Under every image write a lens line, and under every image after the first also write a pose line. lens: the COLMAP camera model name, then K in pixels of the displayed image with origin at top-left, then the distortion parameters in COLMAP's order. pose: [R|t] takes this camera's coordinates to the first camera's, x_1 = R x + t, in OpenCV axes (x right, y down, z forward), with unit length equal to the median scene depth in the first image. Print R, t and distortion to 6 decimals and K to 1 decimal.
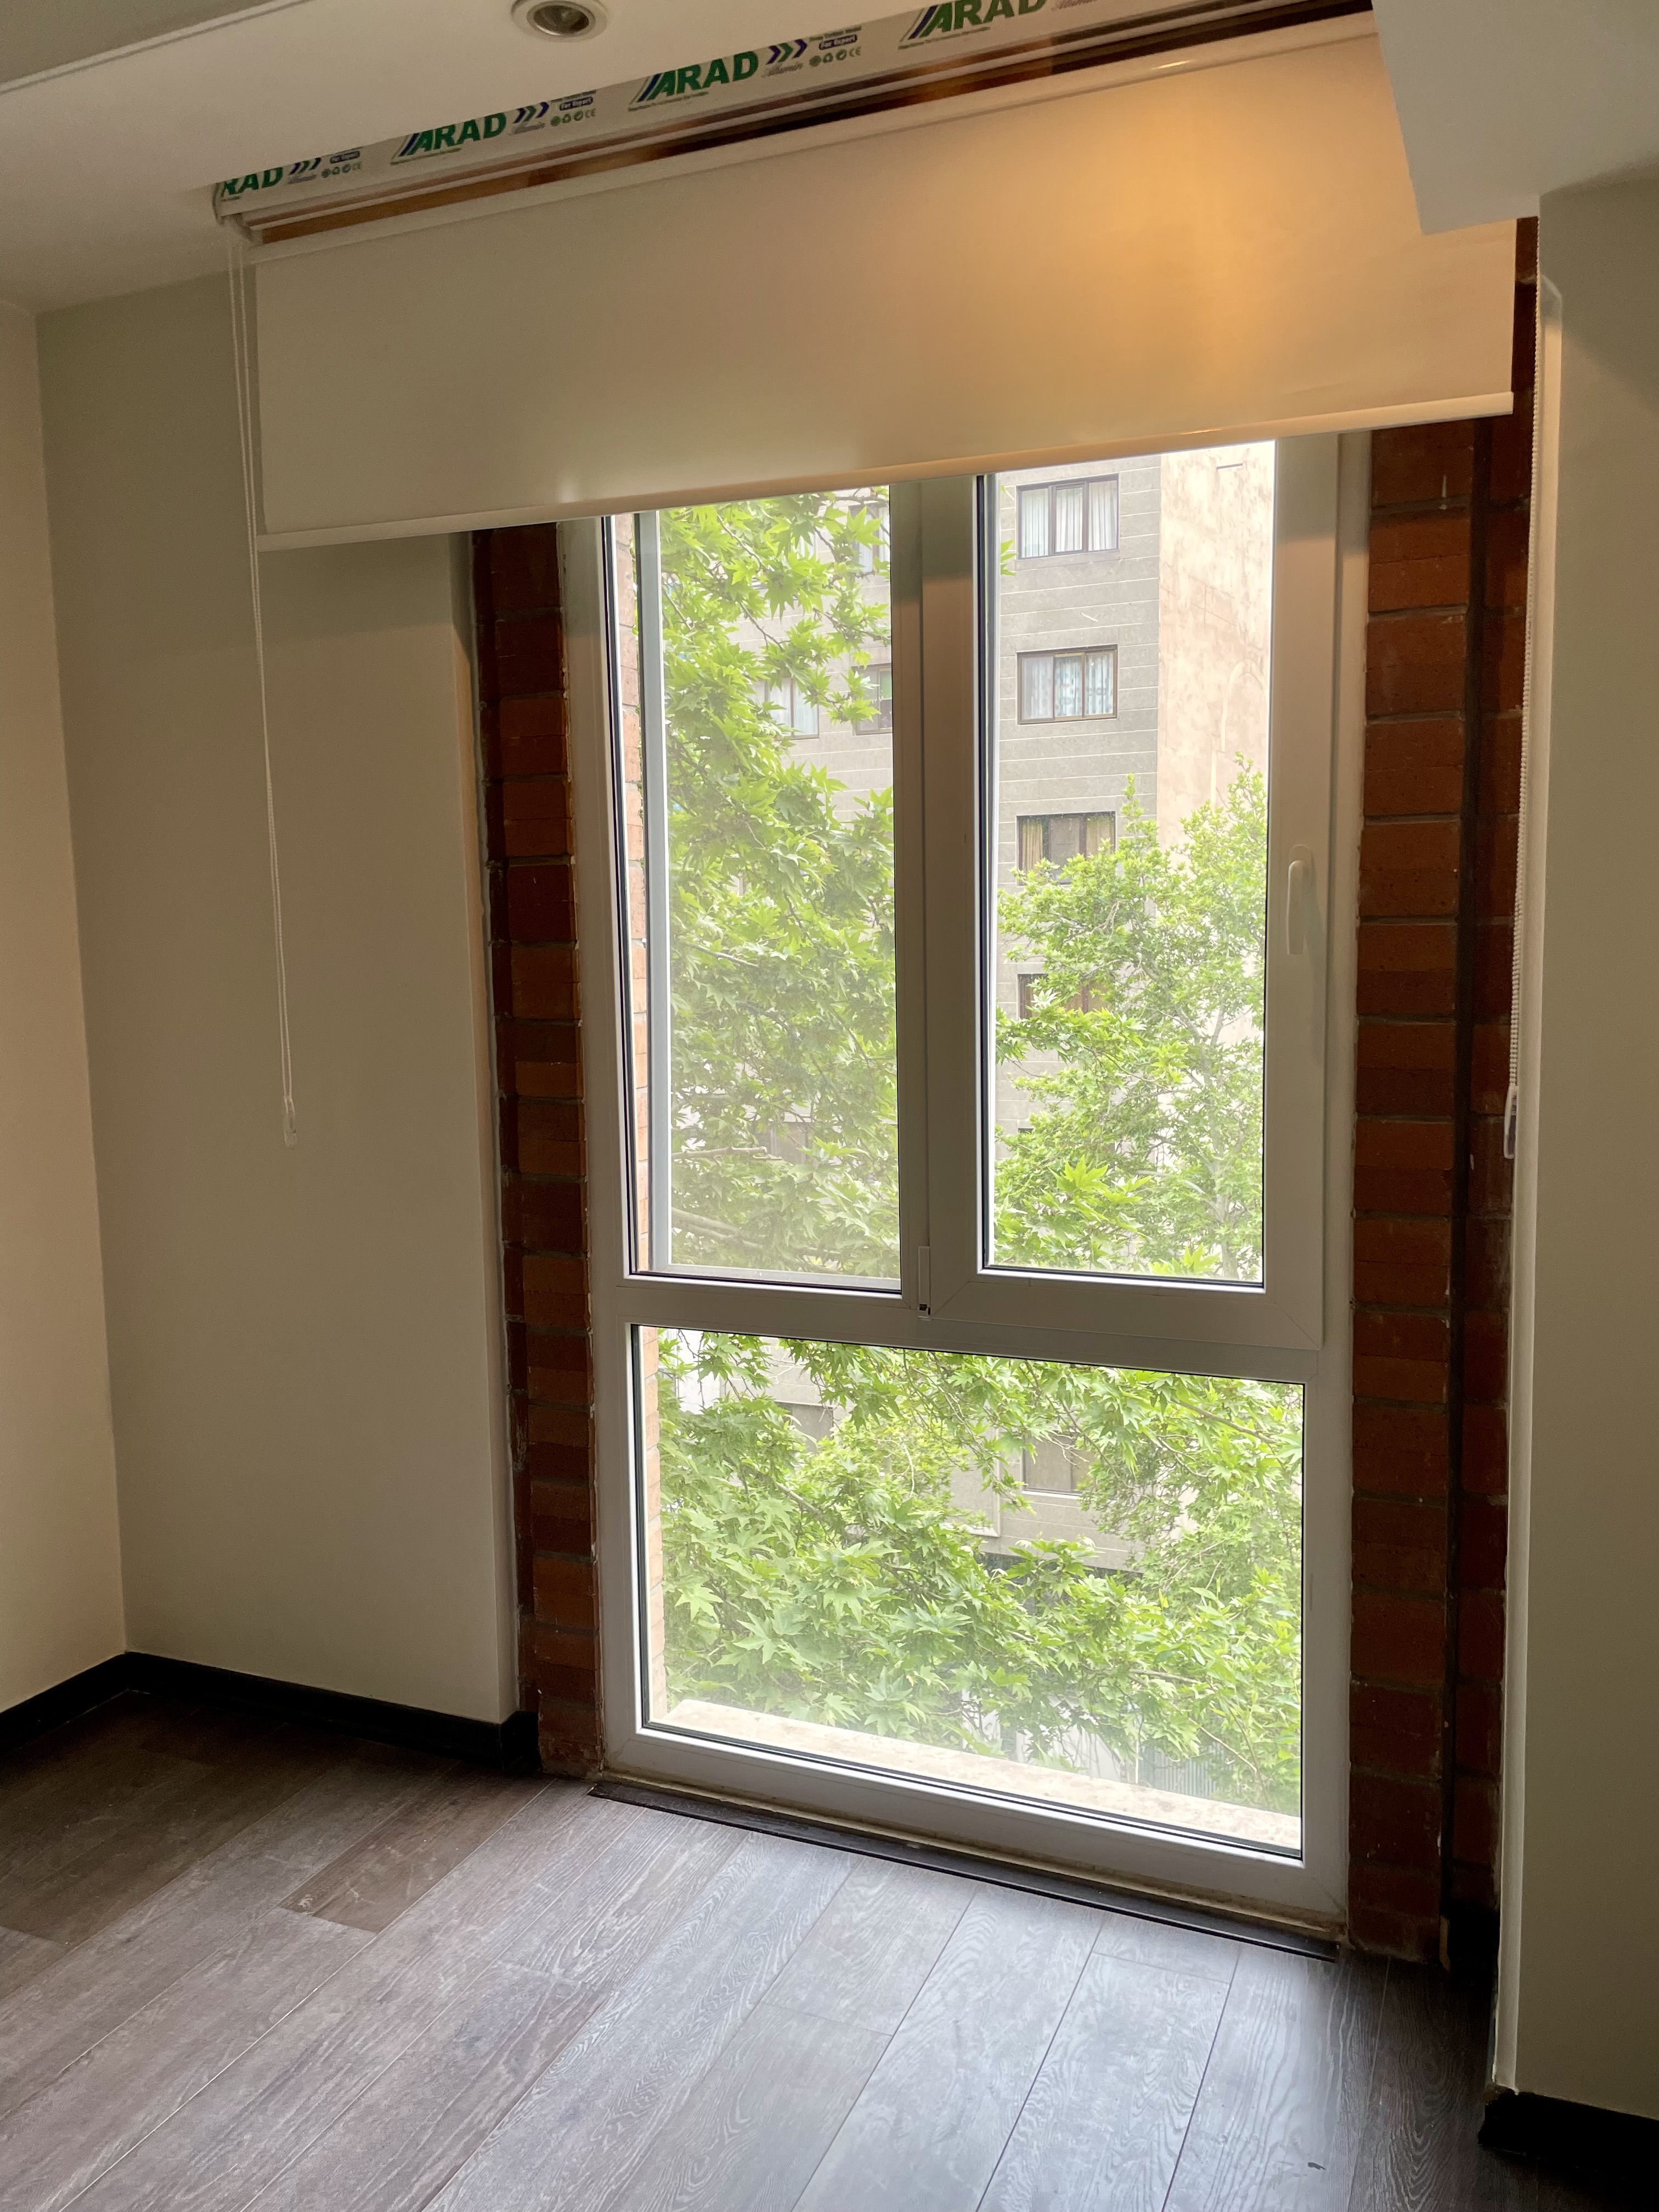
lens RADIAL K [[1663.1, 0, 828.0], [0, 1663.1, 1110.2], [0, 0, 1]] dist [0.023223, -0.004286]
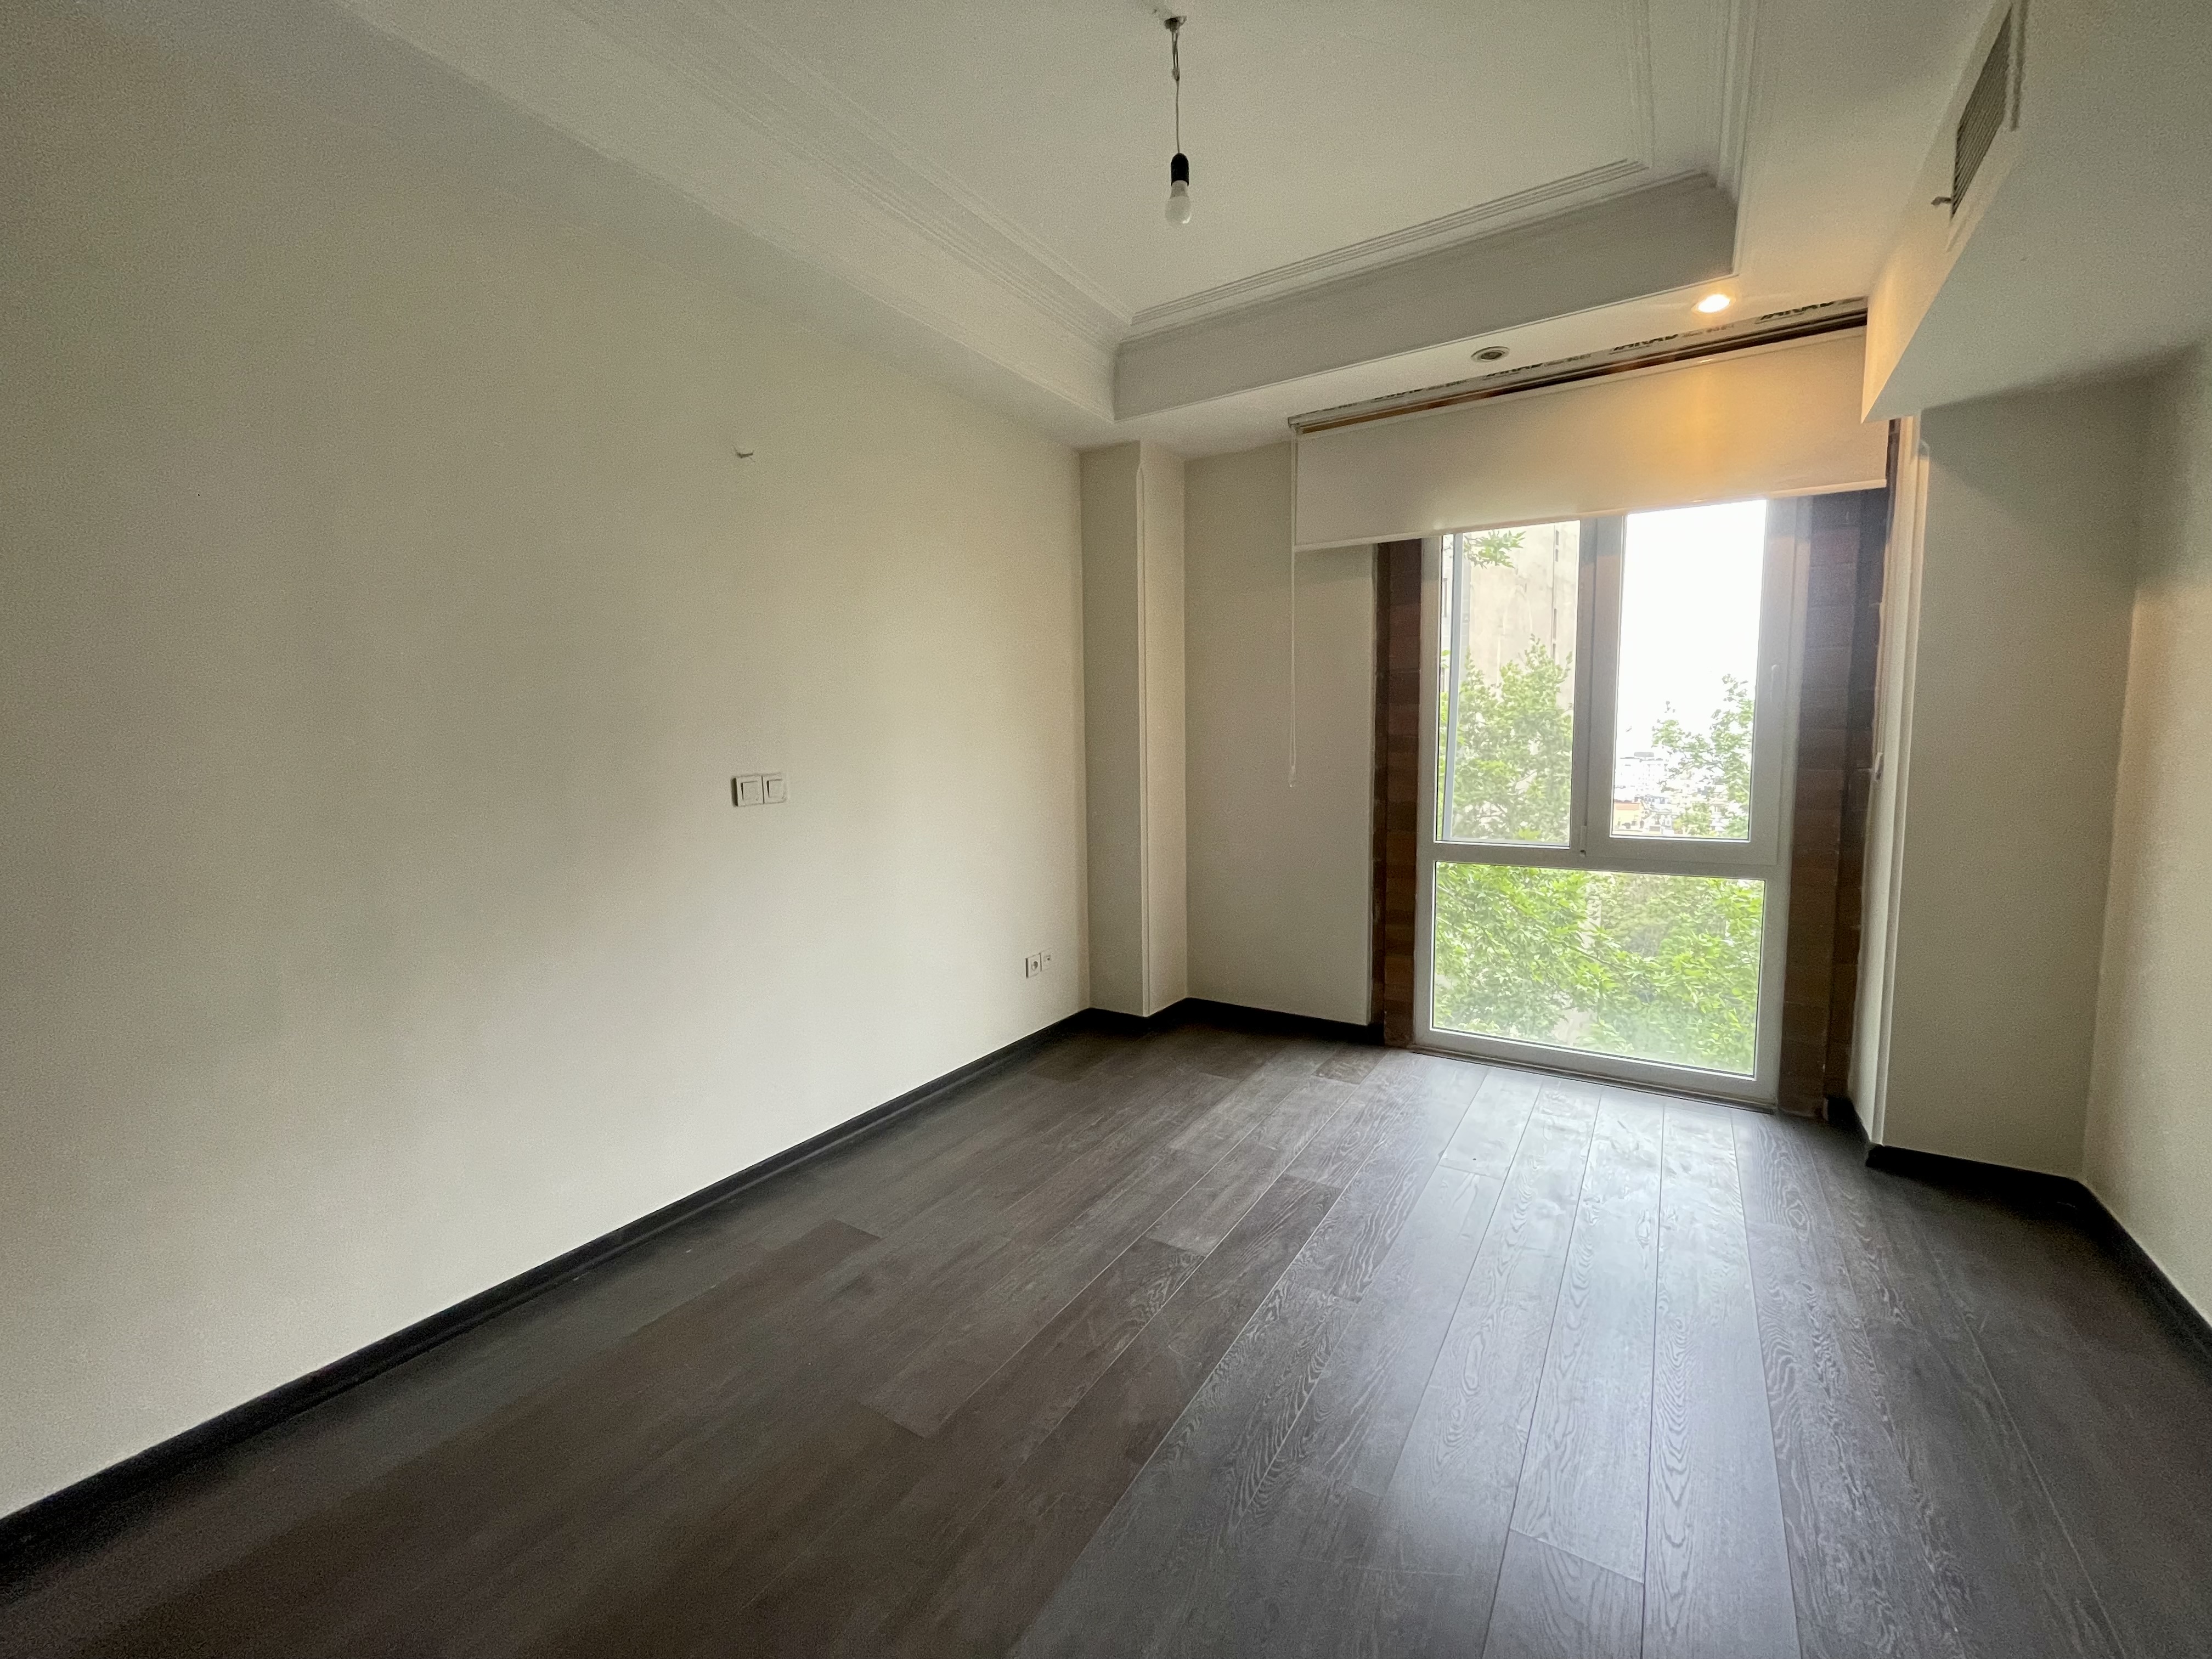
lens RADIAL K [[895.2, 0, 1112.5], [0, 895.2, 821.6], [0, 0, 1]] dist [0.001157, 0.000214]
pose [[0.987934, 0.019921, -0.153590, -0.397501], [-0.021495, 0.999732, -0.008594, 0.094471], [0.153378, 0.011792, 0.988097, -0.388045]]
